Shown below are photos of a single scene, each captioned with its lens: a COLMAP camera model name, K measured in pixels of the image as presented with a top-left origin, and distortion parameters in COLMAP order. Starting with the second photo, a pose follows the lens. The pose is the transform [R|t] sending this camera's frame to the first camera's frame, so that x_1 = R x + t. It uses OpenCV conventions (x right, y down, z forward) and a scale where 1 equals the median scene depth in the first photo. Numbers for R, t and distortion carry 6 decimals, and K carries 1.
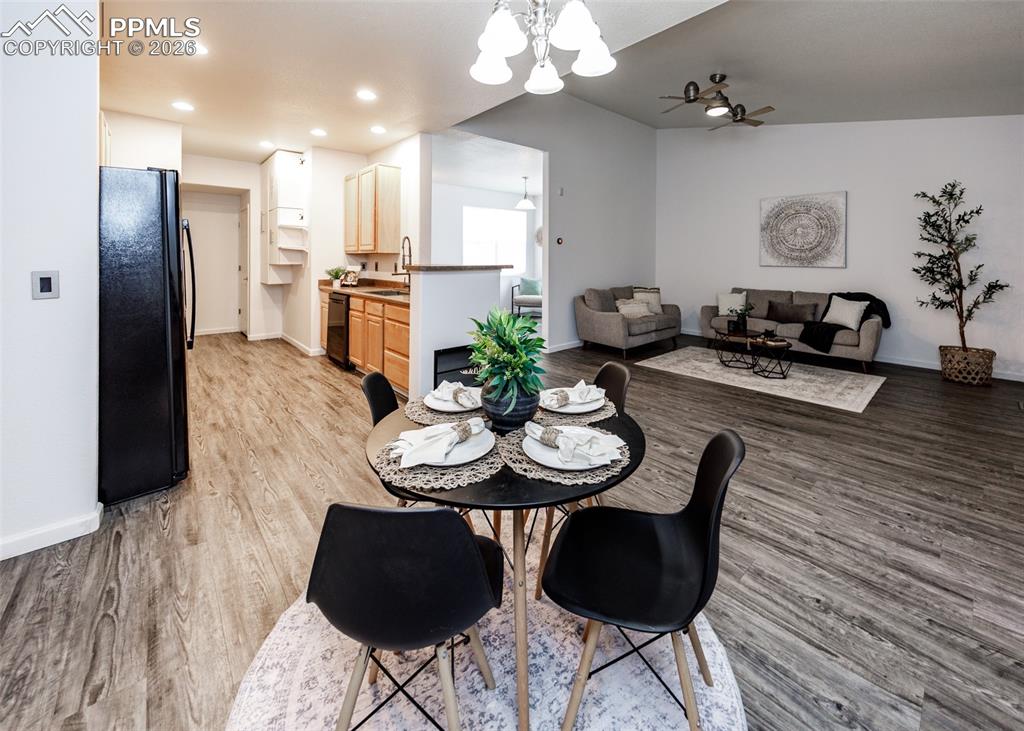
lens RADIAL K [[408.3, 0, 514.1], [0, 408.3, 256.1], [0, 0, 1]] dist [0.007263, -0.000919]
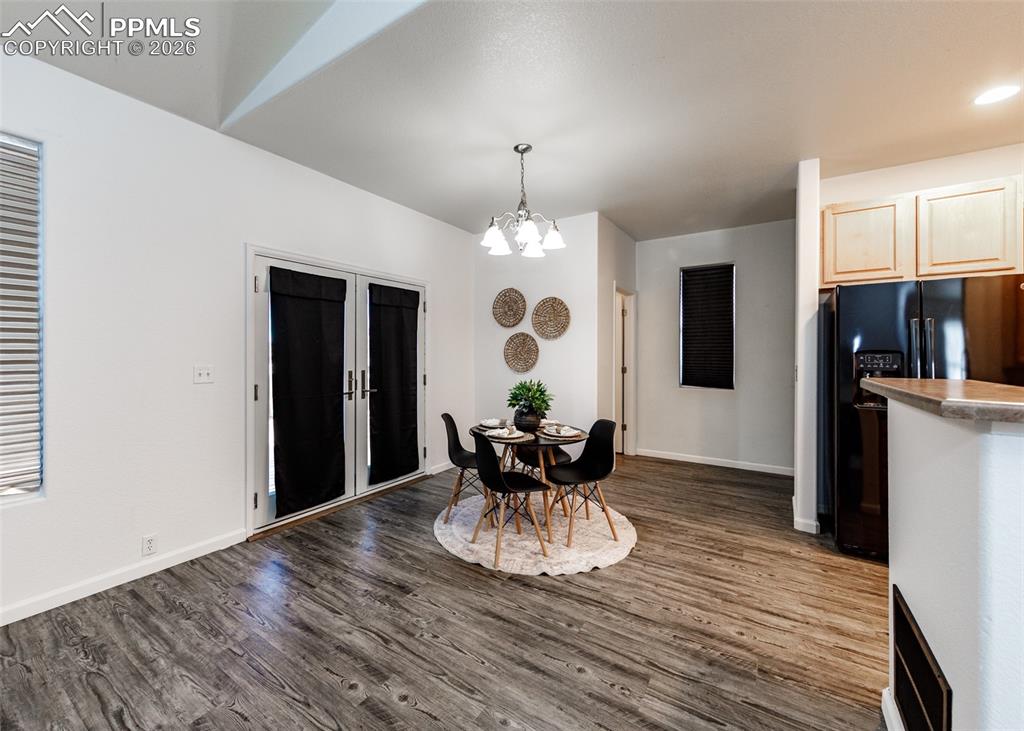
lens RADIAL K [[408.3, 0, 499.4], [0, 408.3, 358.0], [0, 0, 1]] dist [0.007263, -0.000919]
pose [[-0.964871, 0.000175, -0.262724, 0.190191], [-0.002321, 0.999955, 0.009189, 0.000393], [0.262713, 0.009476, -0.964827, 0.796194]]
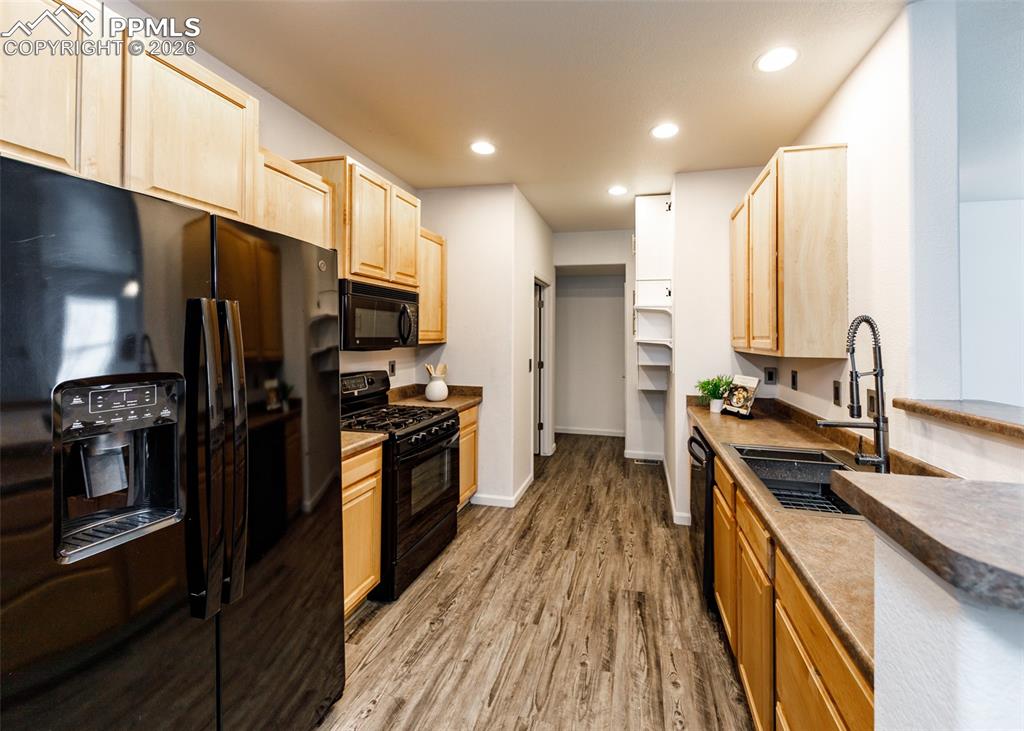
lens RADIAL K [[408.3, 0, 548.9], [0, 408.3, 326.9], [0, 0, 1]] dist [0.007263, -0.000919]
pose [[0.592917, -0.017238, -0.805079, -0.118702], [-0.005401, 0.999663, -0.025382, -0.024347], [0.805246, 0.019398, 0.592624, 0.483574]]
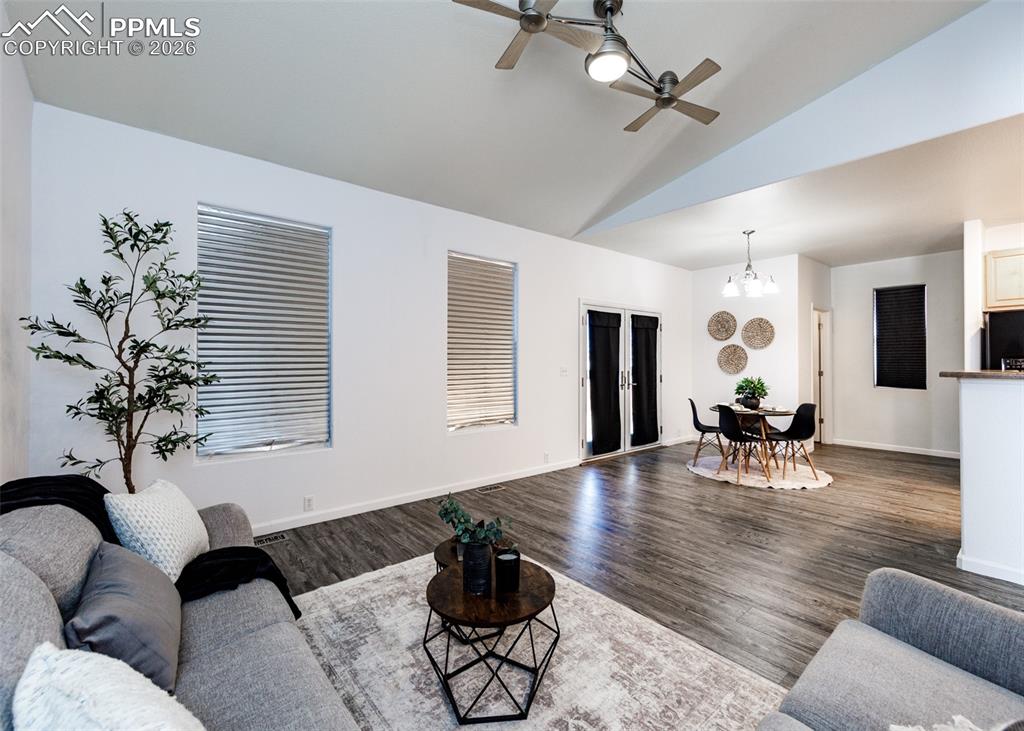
lens RADIAL K [[445.9, 0, 528.4], [0, 445.9, 360.7], [0, 0, 1]] dist [0.005422, -0.000198]
pose [[-0.999939, -0.000066, 0.011003, 0.458110], [-0.000124, 0.999986, -0.005297, 0.007101], [-0.011002, -0.005298, -0.999925, 1.205830]]
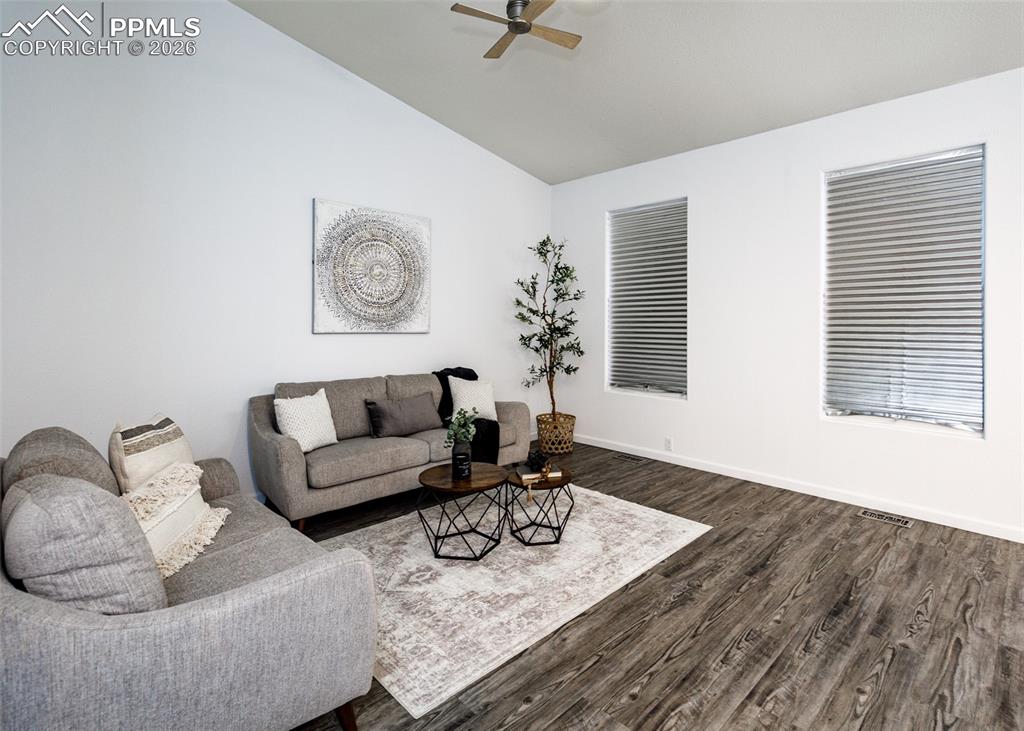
lens RADIAL K [[508.6, 0, 529.5], [0, 508.6, 319.7], [0, 0, 1]] dist [0.006071, -0.000157]
pose [[-0.059777, 0.002037, 0.998210, -0.033858], [-0.009137, 0.999955, -0.002587, 0.007576], [-0.998170, -0.009275, -0.059756, 0.855877]]
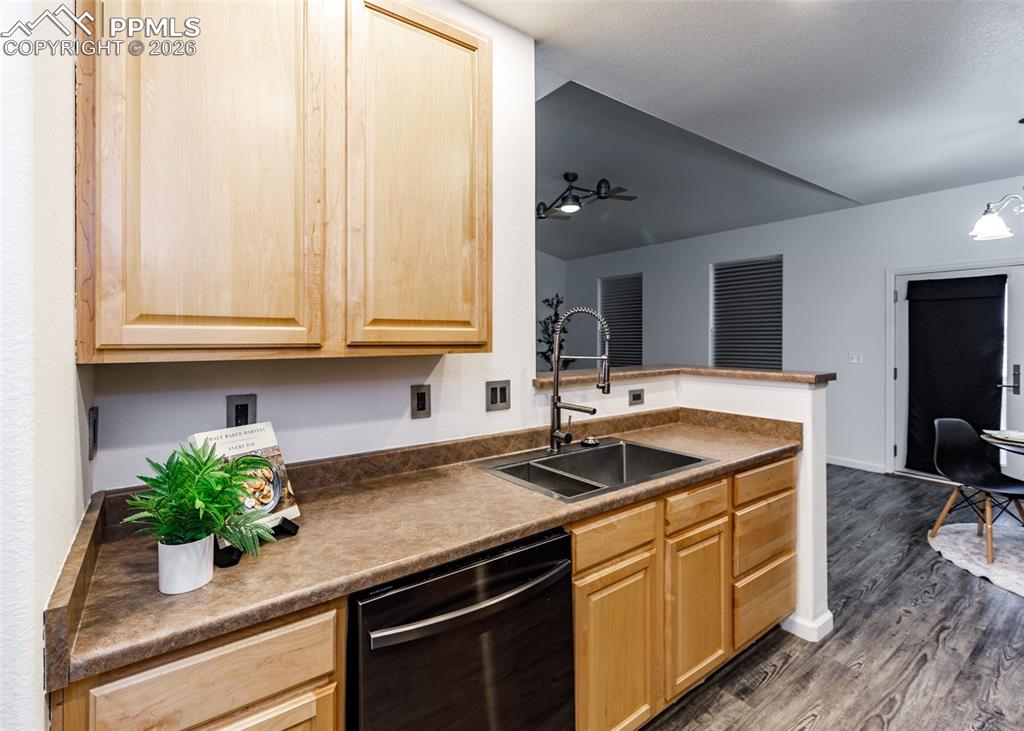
lens RADIAL K [[458.8, 0, 475.0], [0, 458.8, 344.0], [0, 0, 1]] dist [0.002735, -0.000436]
pose [[0.123791, -0.011477, 0.992242, -0.580536], [0.003550, 0.999932, 0.011123, -0.015740], [-0.992302, 0.002146, 0.123823, 0.859735]]
